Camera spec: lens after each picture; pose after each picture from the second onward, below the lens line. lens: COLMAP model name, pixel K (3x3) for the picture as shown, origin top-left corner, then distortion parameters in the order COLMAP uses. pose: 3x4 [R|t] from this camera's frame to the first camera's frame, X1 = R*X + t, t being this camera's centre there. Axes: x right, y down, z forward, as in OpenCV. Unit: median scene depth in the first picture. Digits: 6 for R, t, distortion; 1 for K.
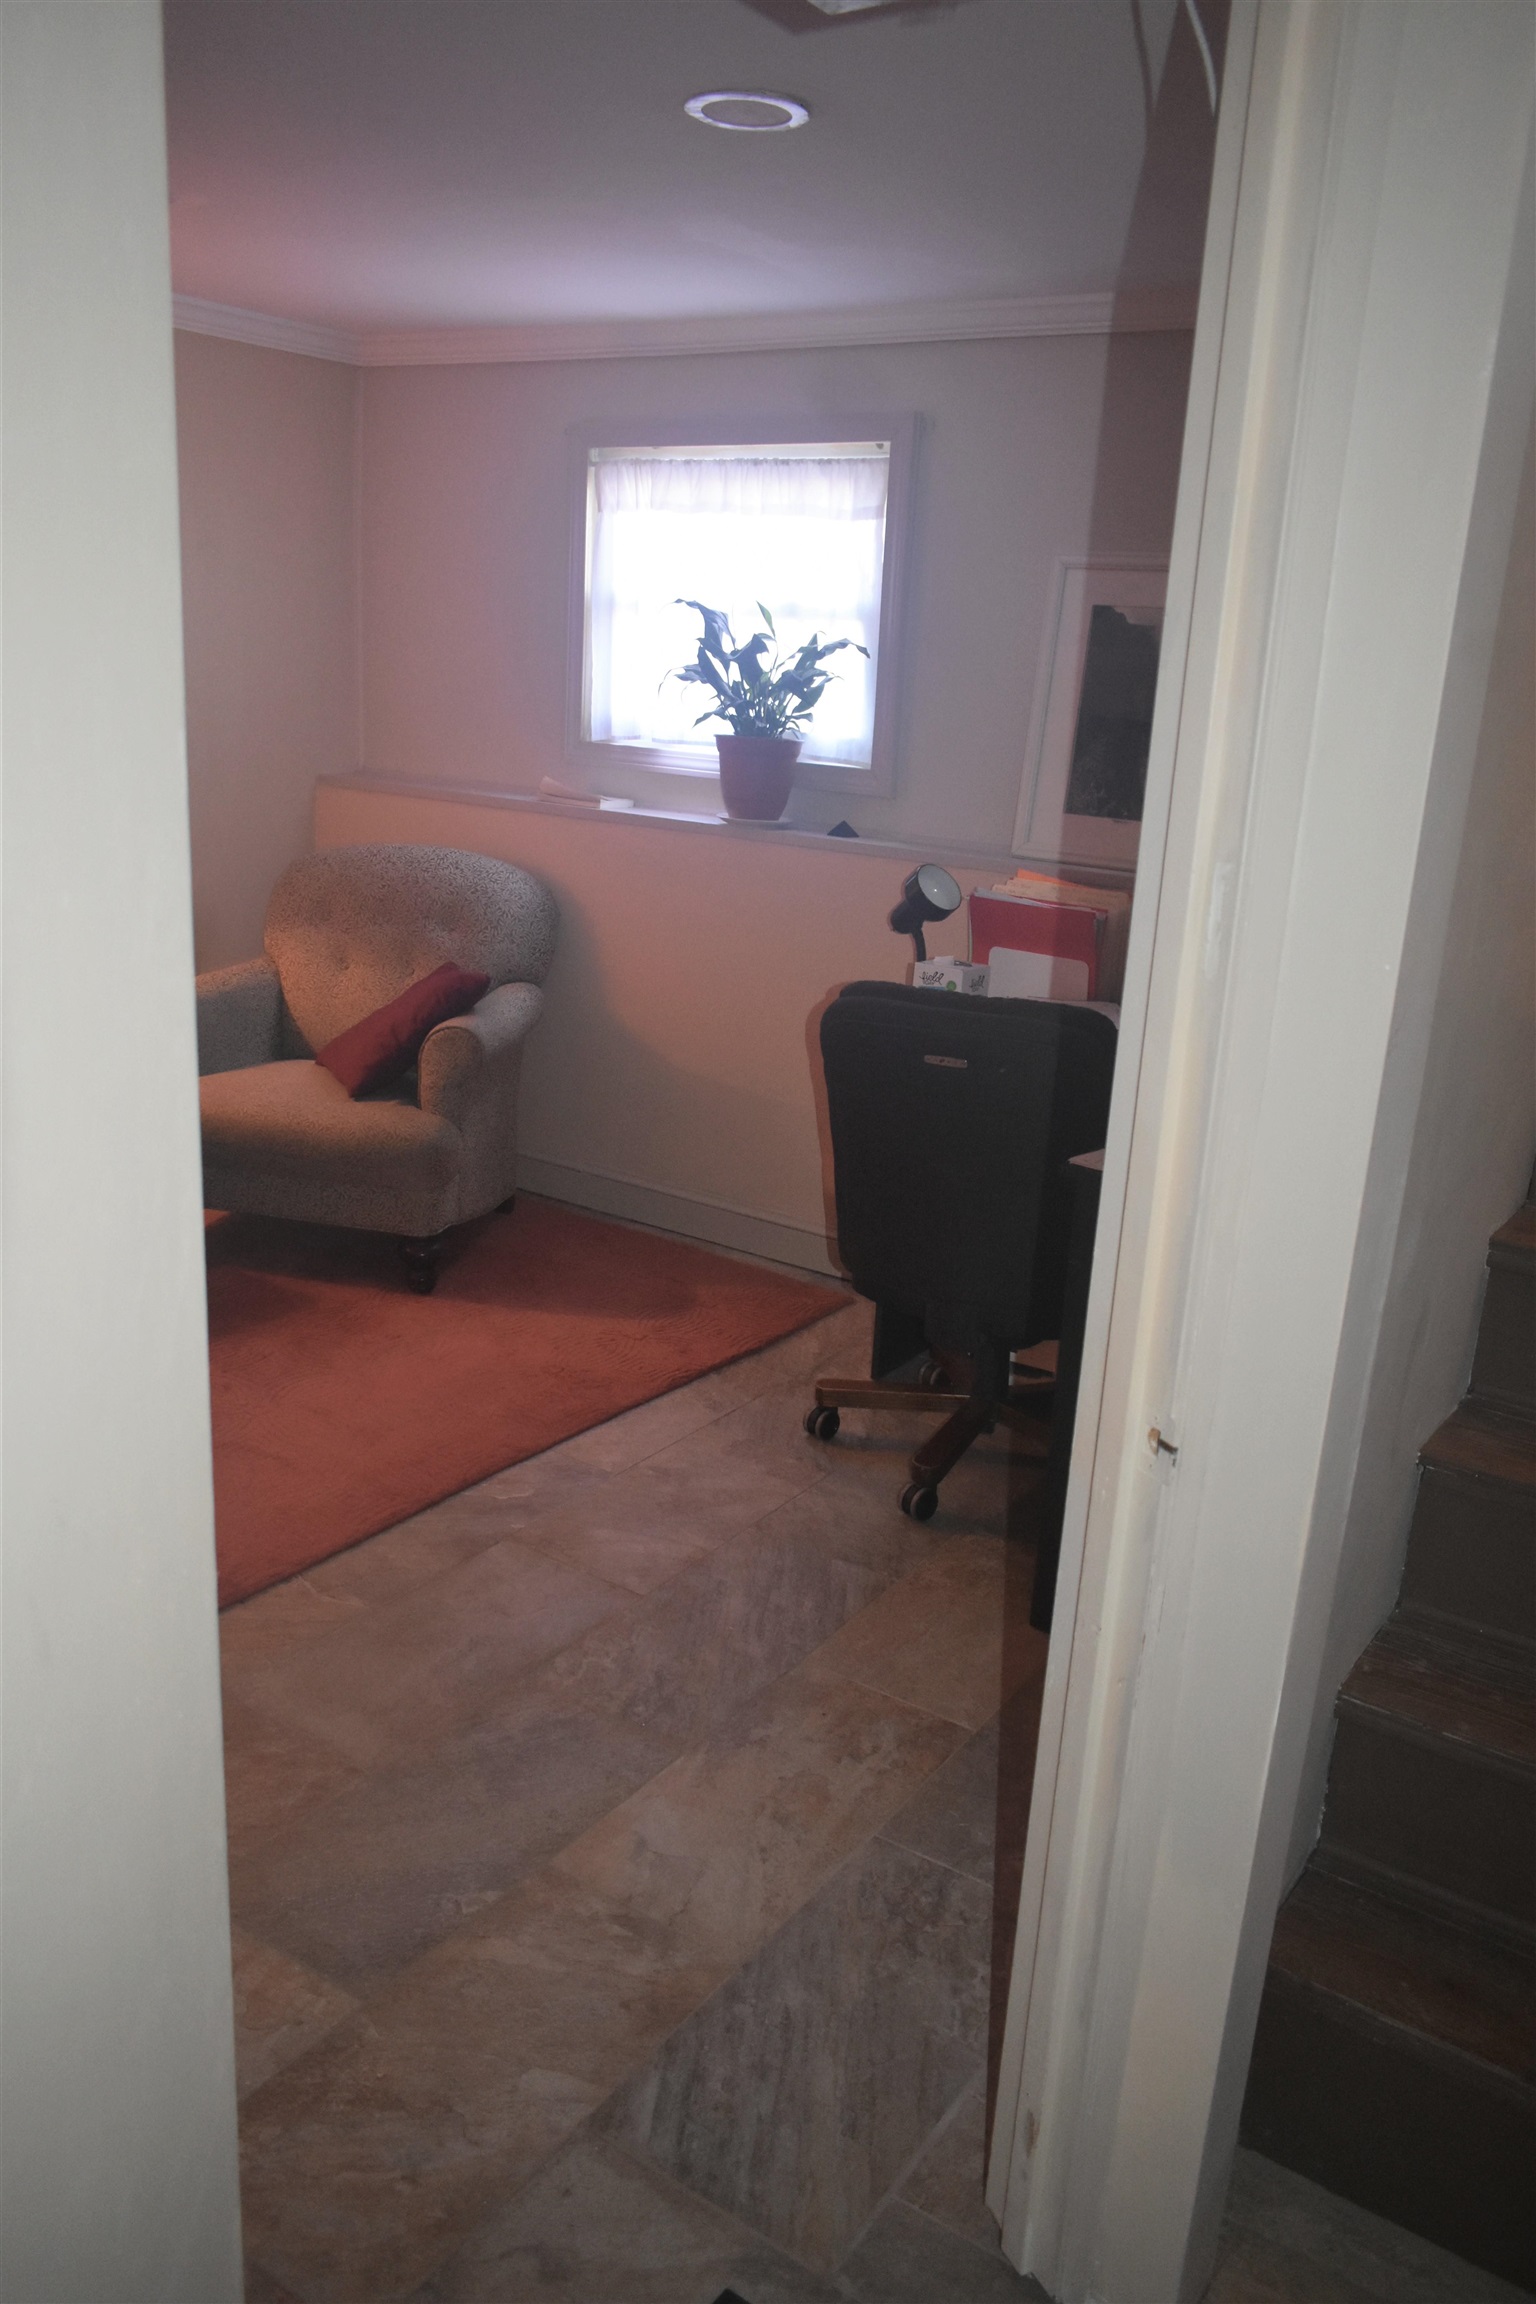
lens RADIAL K [[1815.5, 0, 768.0], [0, 1815.5, 1152.0], [0, 0, 1]] dist [-0.004824, 0.000275]
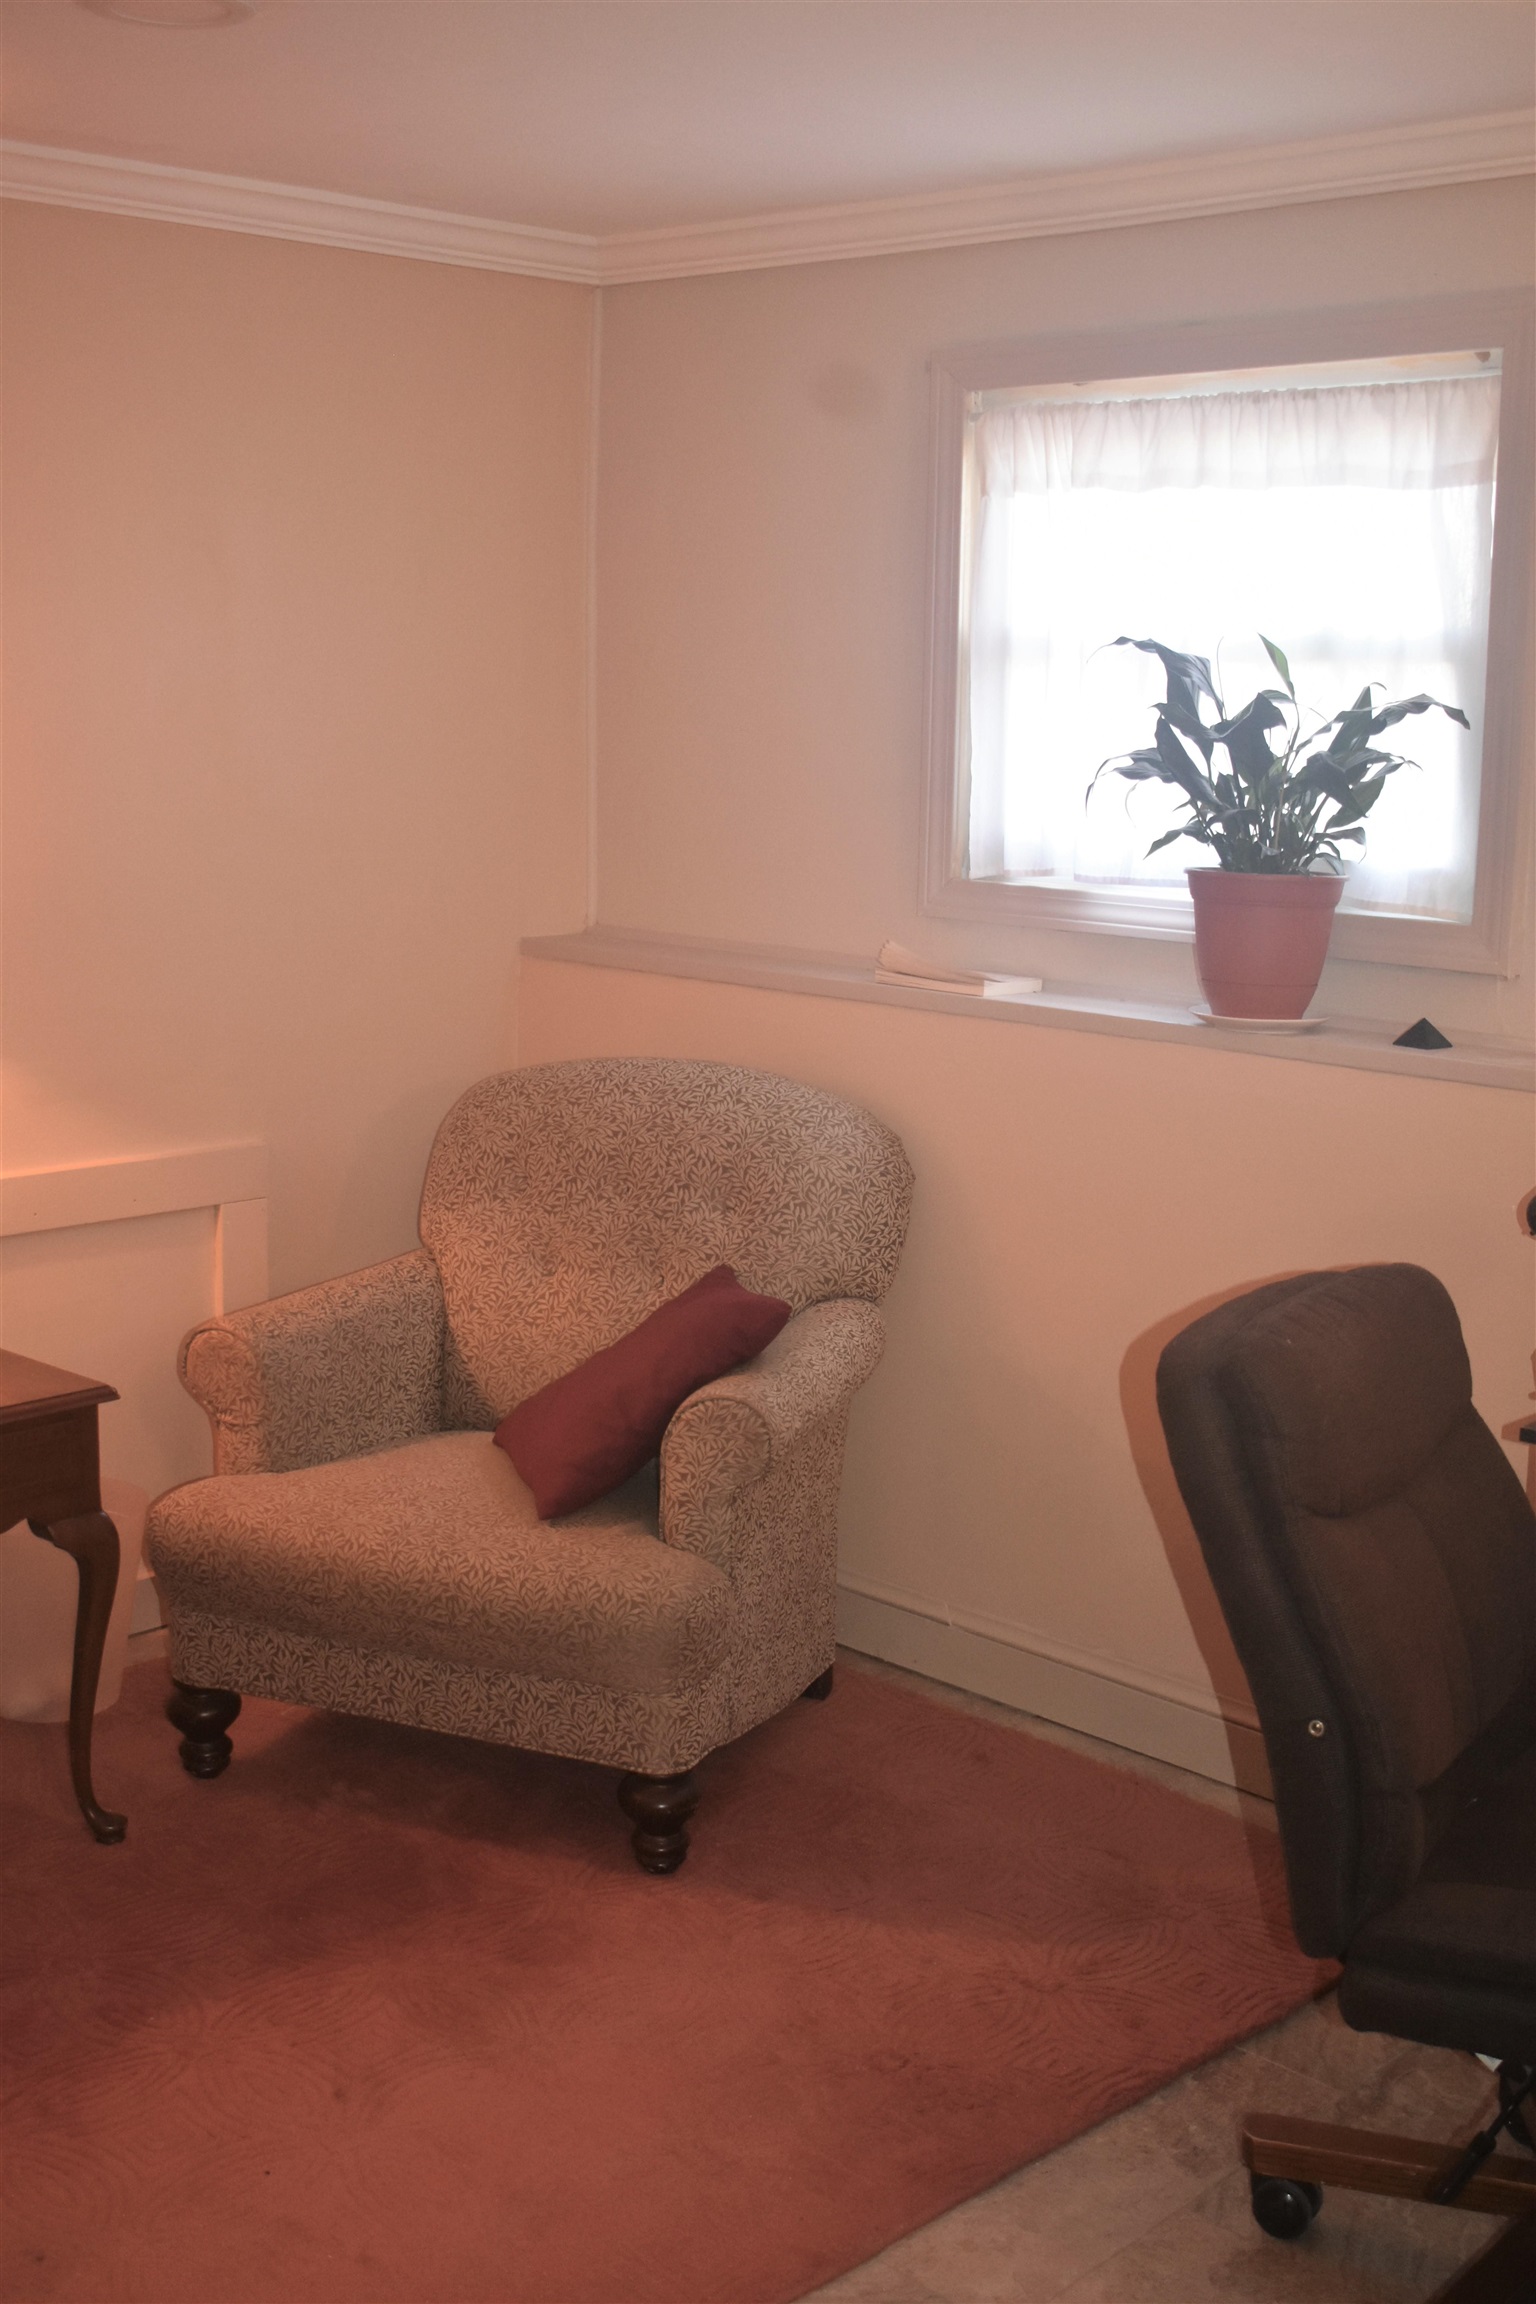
lens RADIAL K [[2611.9, 0, 768.0], [0, 2611.9, 1152.0], [0, 0, 1]] dist [-0.032853, -0.031365]
pose [[0.983597, -0.006703, -0.180255, -0.011918], [-0.010200, 0.995644, -0.092681, -0.067119], [0.180091, 0.093000, 0.979244, 0.195093]]
